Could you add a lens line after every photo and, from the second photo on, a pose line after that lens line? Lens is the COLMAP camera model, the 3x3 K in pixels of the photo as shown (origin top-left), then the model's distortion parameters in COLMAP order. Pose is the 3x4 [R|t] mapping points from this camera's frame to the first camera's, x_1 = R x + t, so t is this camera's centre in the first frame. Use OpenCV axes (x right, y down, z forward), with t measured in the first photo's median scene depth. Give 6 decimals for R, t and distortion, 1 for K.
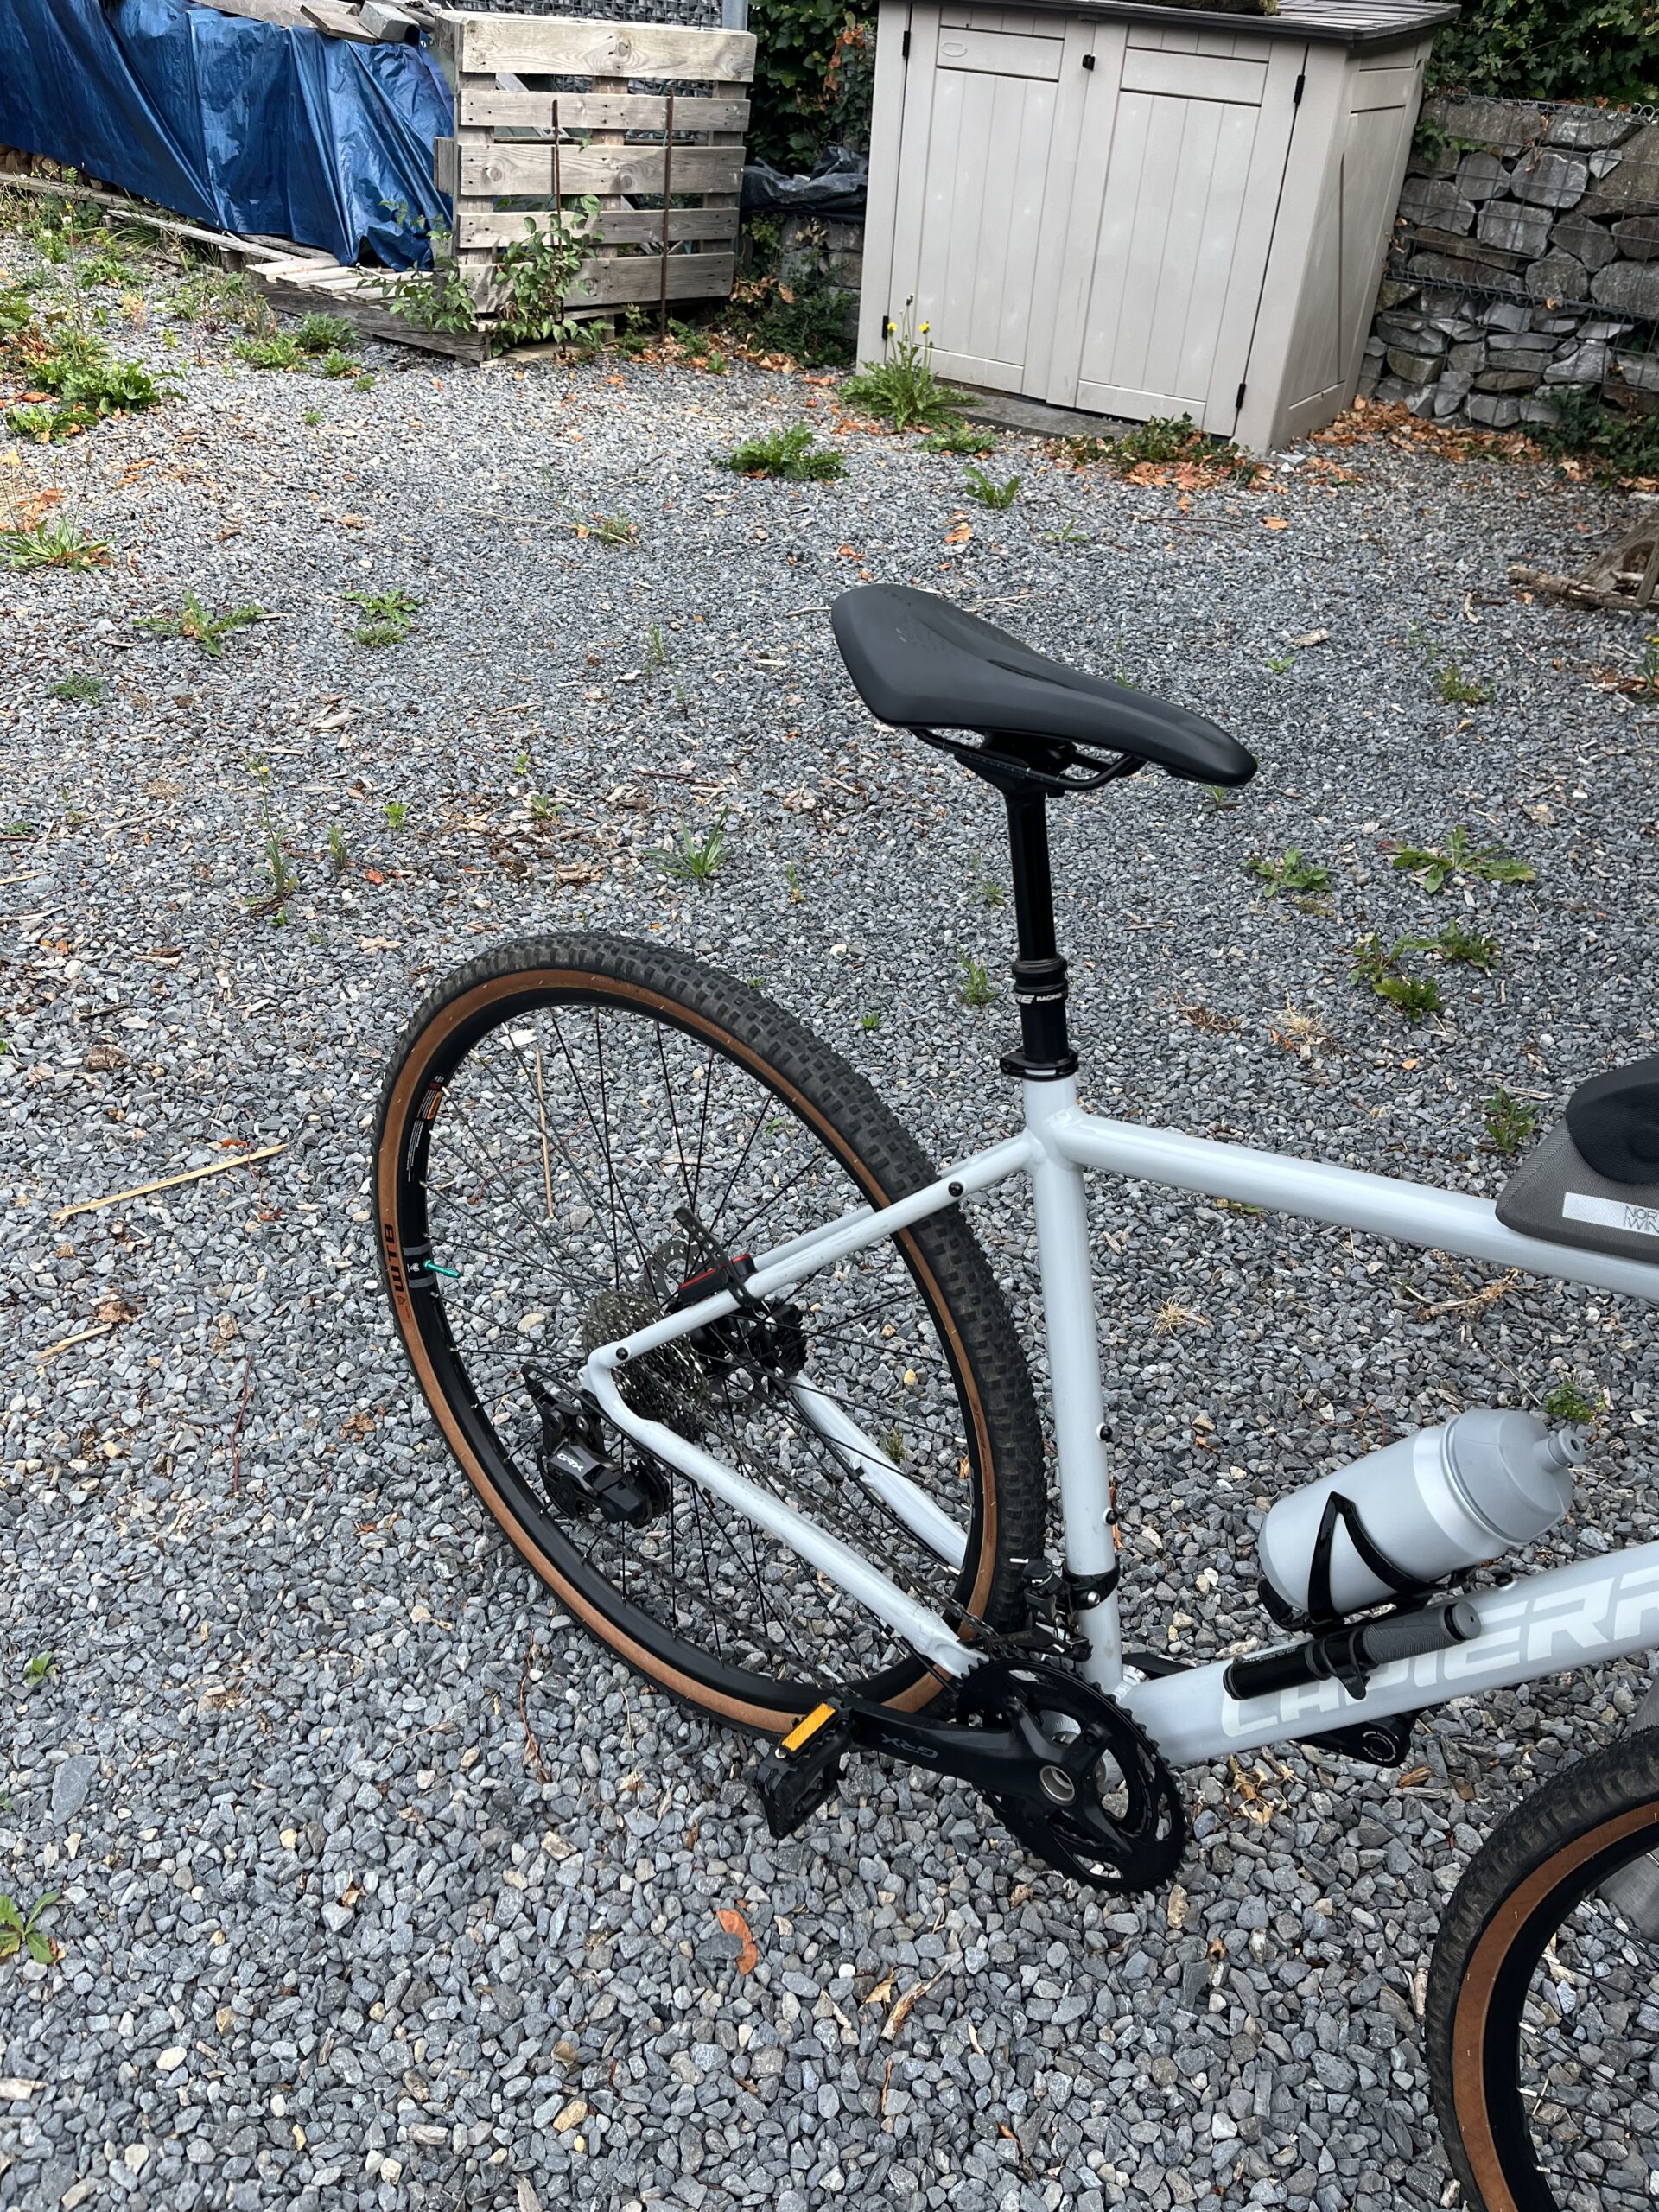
lens RADIAL K [[1660.6, 0, 829.5], [0, 1660.6, 1106.0], [0, 0, 1]] dist [0.113518, -0.156519]
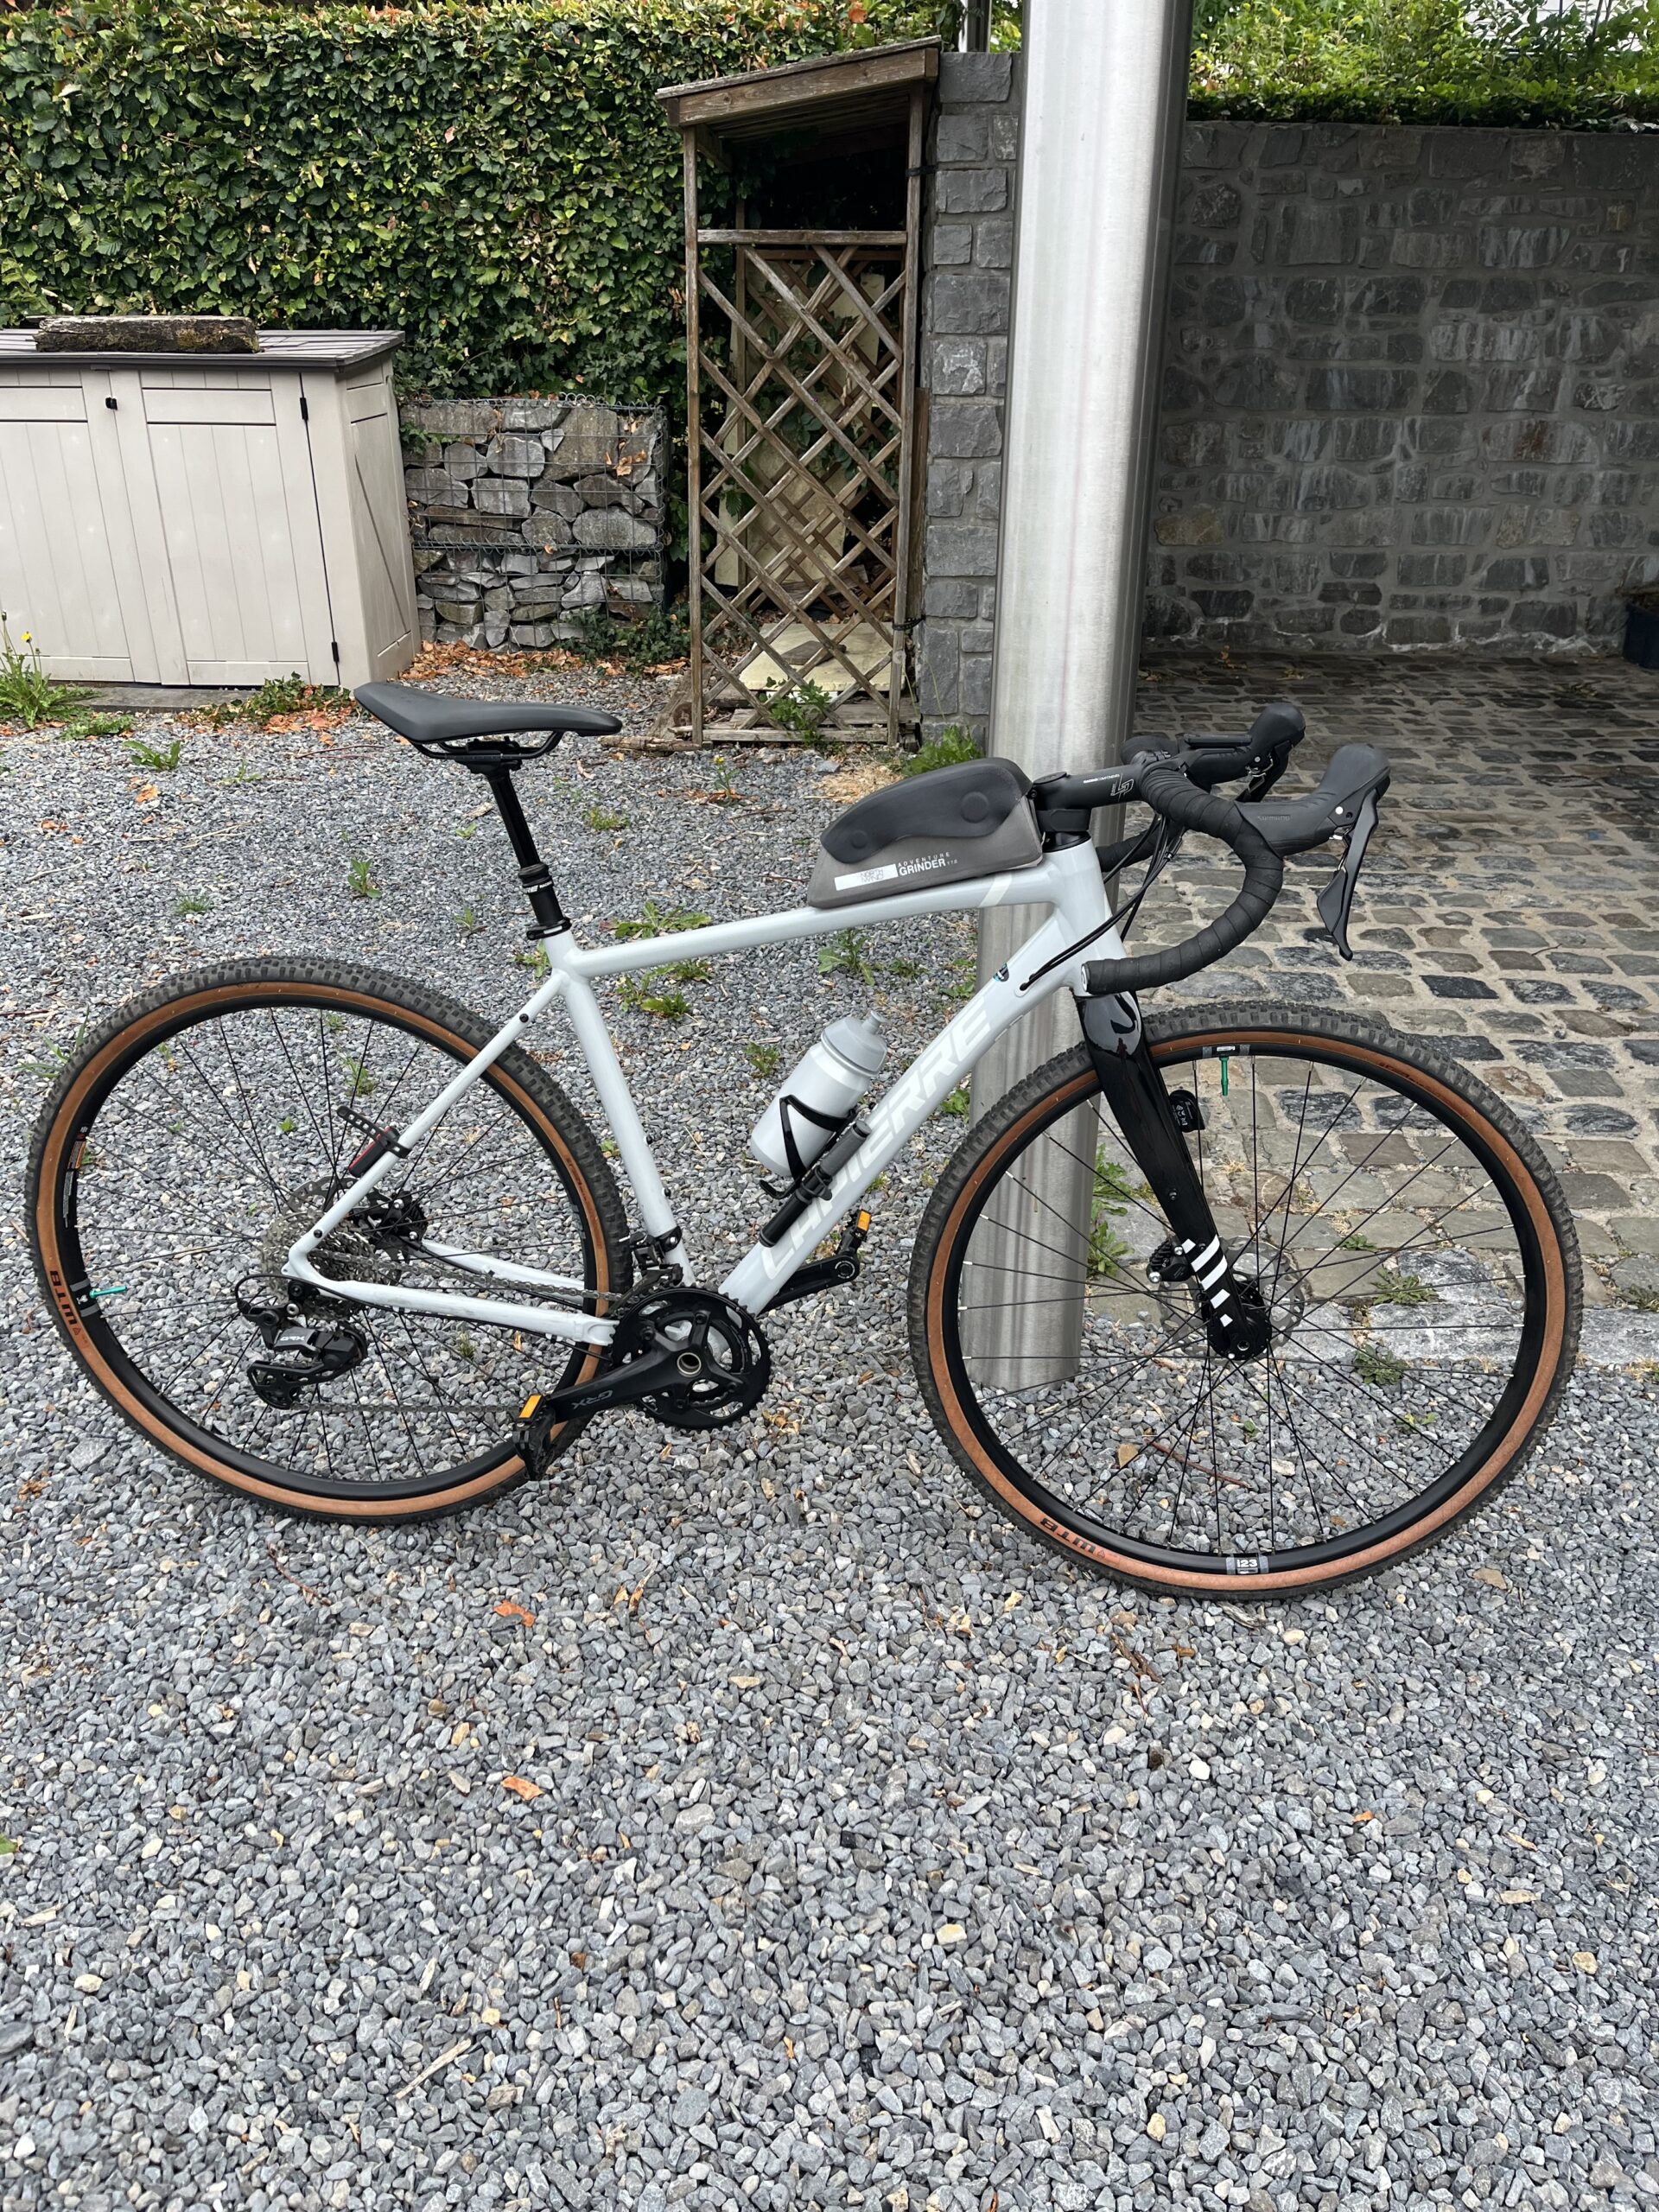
lens RADIAL K [[1627.3, 0, 829.5], [0, 1627.3, 1106.0], [0, 0, 1]] dist [0.029107, 0.005444]
pose [[0.844444, -0.284592, 0.453787, -0.081931], [0.343892, 0.937571, -0.051945, 0.061452], [-0.410674, 0.199919, 0.889595, -0.105893]]
